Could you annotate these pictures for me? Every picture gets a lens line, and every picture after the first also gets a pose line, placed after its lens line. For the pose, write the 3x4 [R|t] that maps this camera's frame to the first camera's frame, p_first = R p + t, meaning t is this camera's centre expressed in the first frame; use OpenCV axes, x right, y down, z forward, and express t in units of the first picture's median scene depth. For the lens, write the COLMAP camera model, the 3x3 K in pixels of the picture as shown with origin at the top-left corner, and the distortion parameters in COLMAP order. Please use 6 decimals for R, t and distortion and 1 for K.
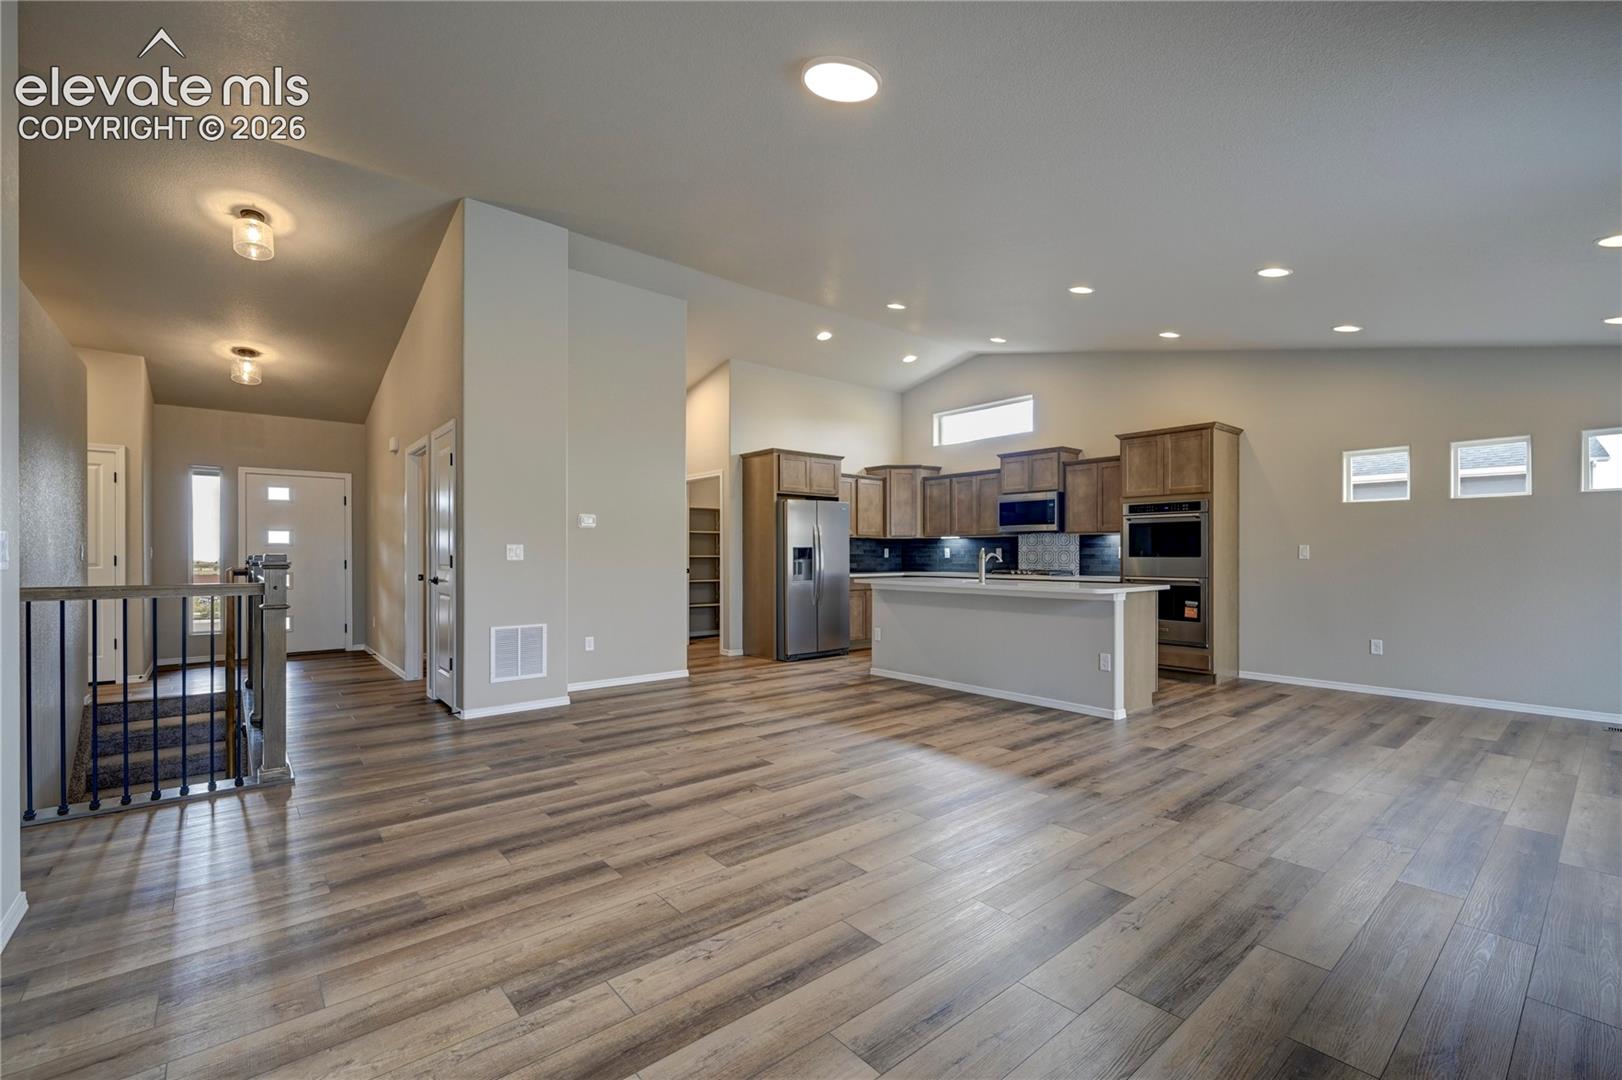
lens RADIAL K [[691.5, 0, 809.3], [0, 691.5, 554.5], [0, 0, 1]] dist [-0.000943, 0.000174]
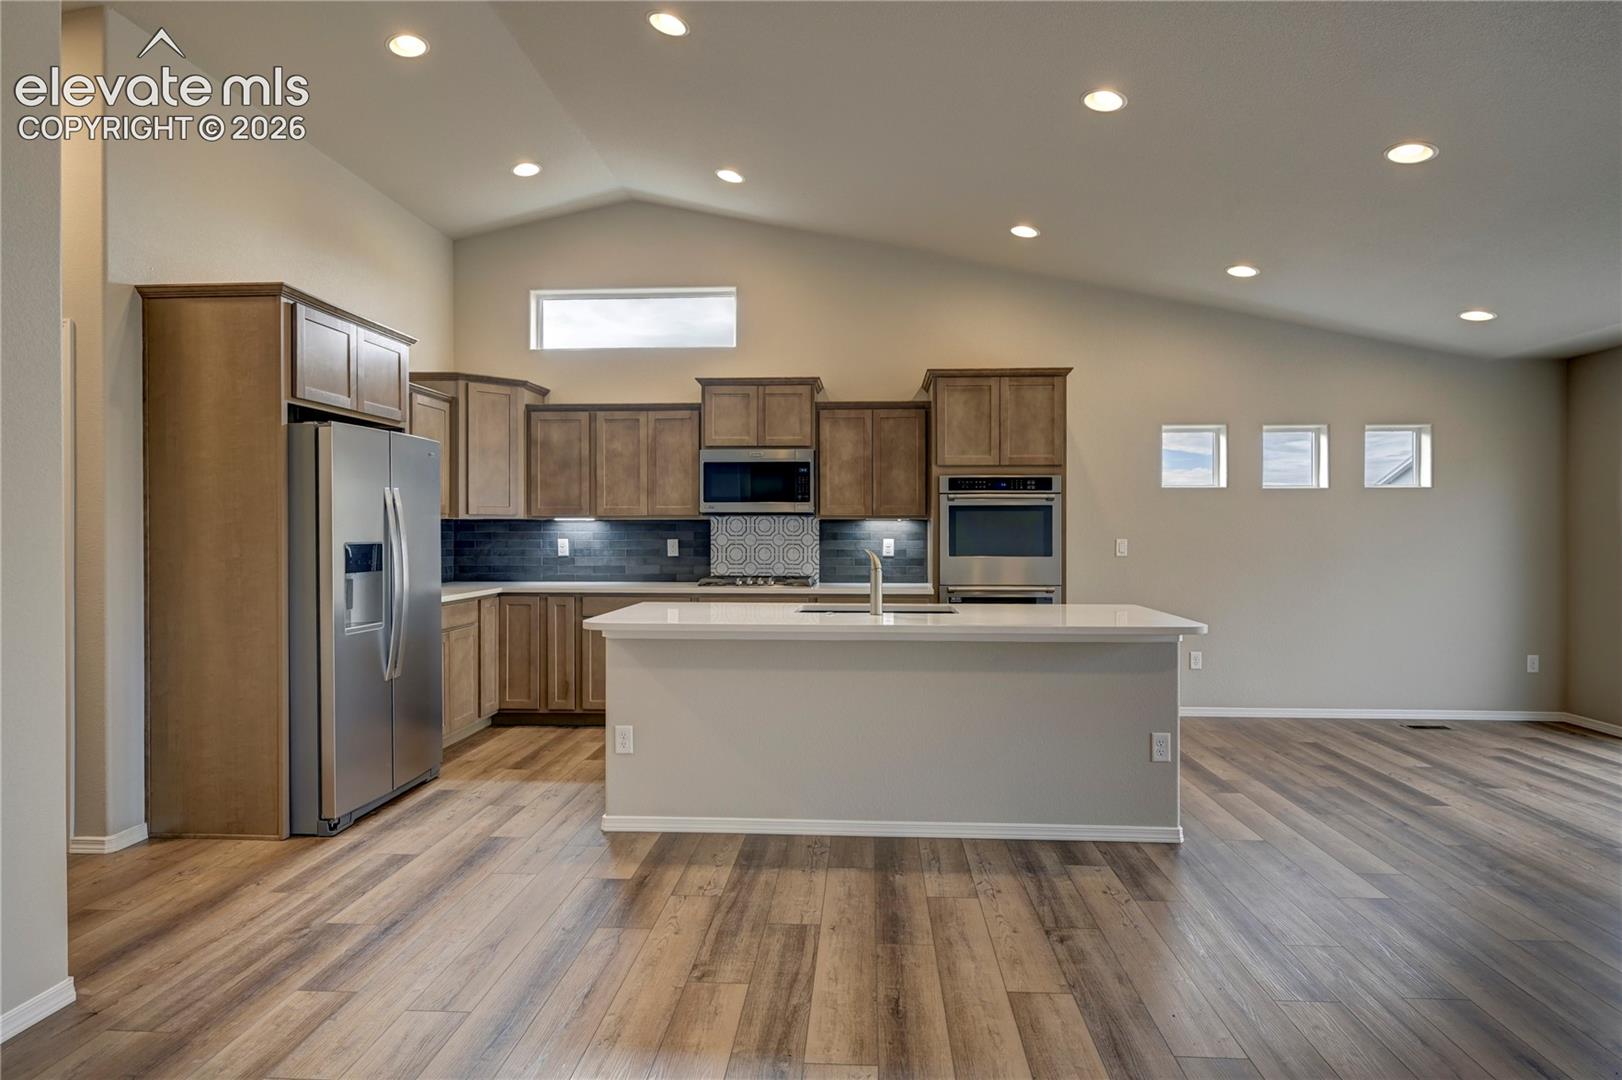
lens RADIAL K [[865.9, 0, 813.4], [0, 865.9, 534.9], [0, 0, 1]] dist [0.002262, 0.000237]
pose [[0.688078, -0.001622, 0.725635, -0.211903], [-0.000571, 0.999996, 0.002777, -0.017822], [-0.725637, -0.002325, 0.688074, 0.493721]]
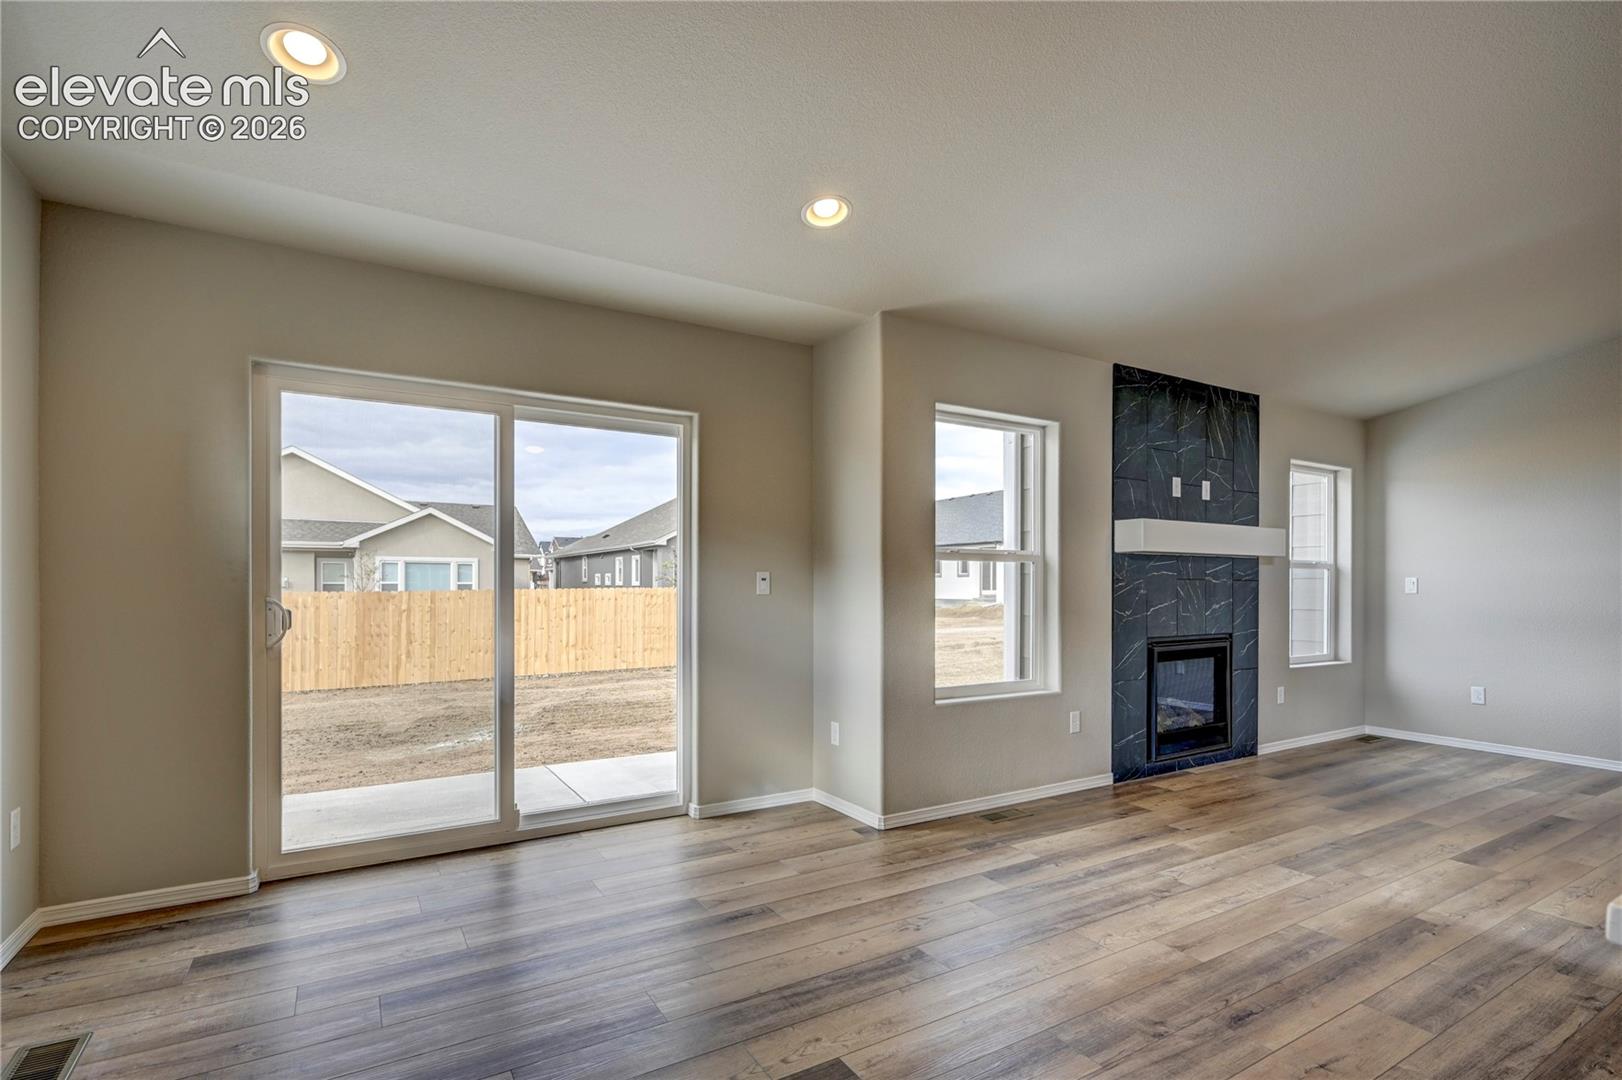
lens RADIAL K [[767.8, 0, 805.6], [0, 767.8, 583.9], [0, 0, 1]] dist [-0.000555, -0.000276]
pose [[-0.987978, -0.002082, 0.154583, 0.466672], [-0.002075, 0.999998, 0.000208, -0.001175], [-0.154584, -0.000116, -0.987980, 0.848158]]
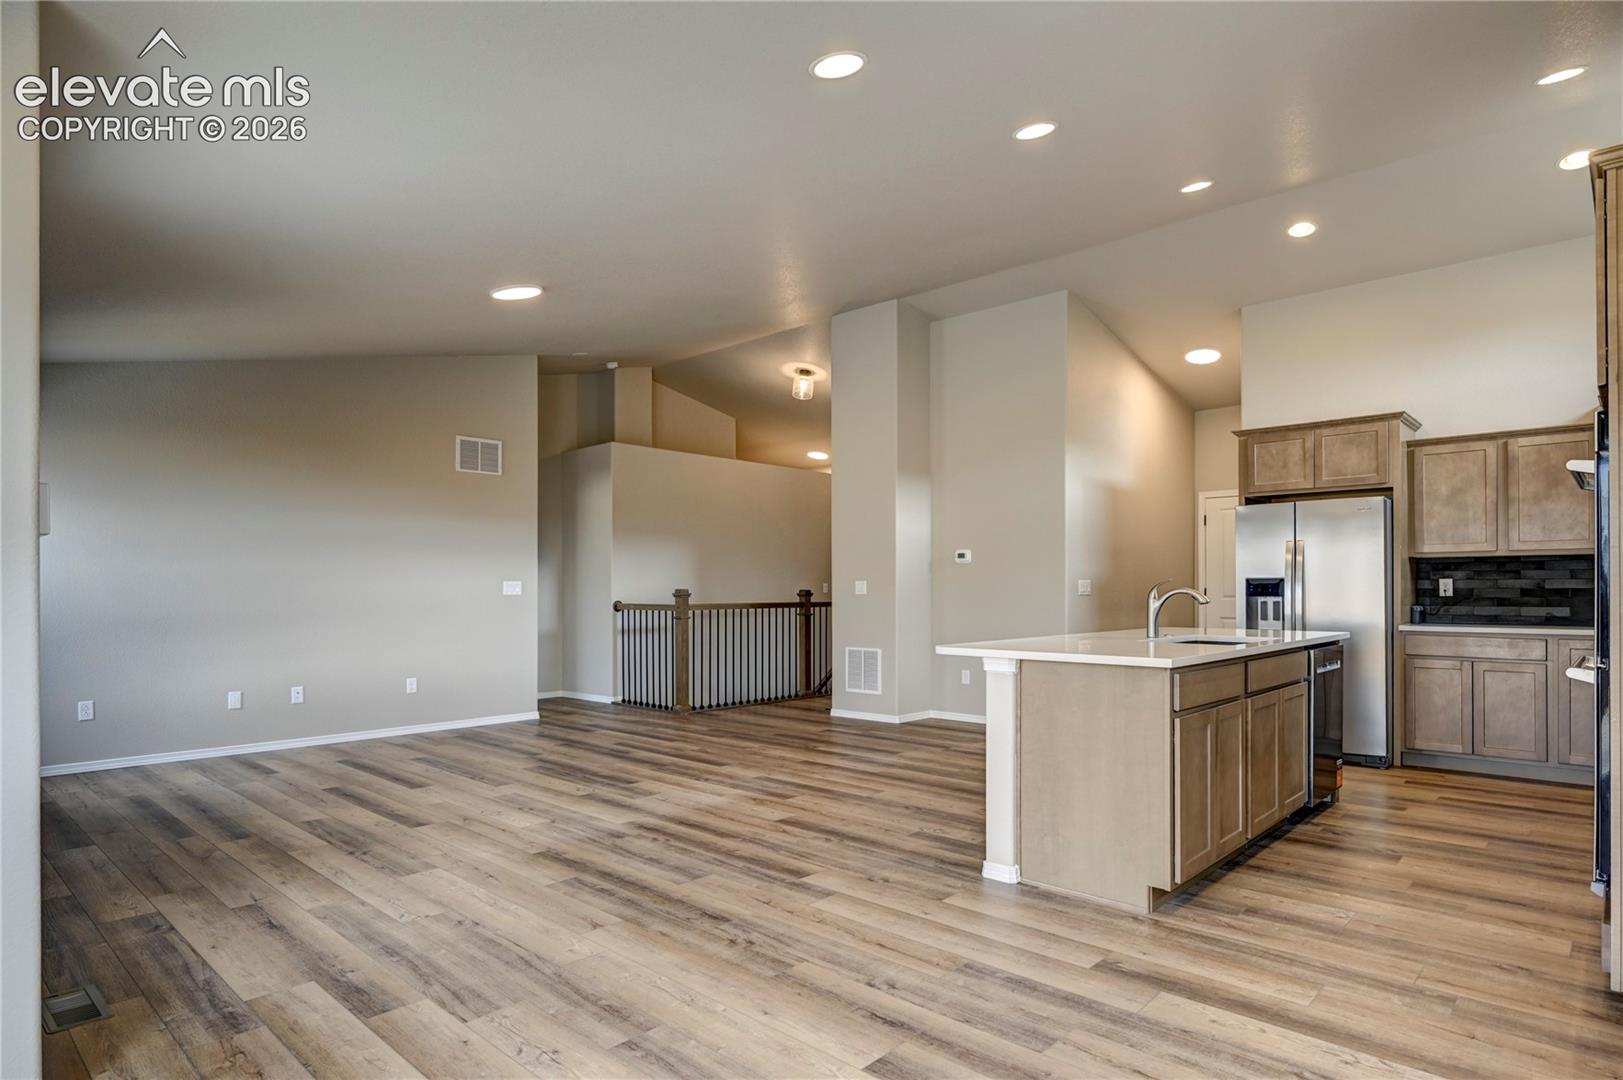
lens RADIAL K [[879.5, 0, 826.7], [0, 879.5, 583.1], [0, 0, 1]] dist [-0.001443, 0.000062]
pose [[0.137405, -0.006169, -0.990496, 0.791285], [-0.000992, 0.999979, -0.006366, 0.000108], [0.990514, 0.001857, 0.137396, 0.528839]]
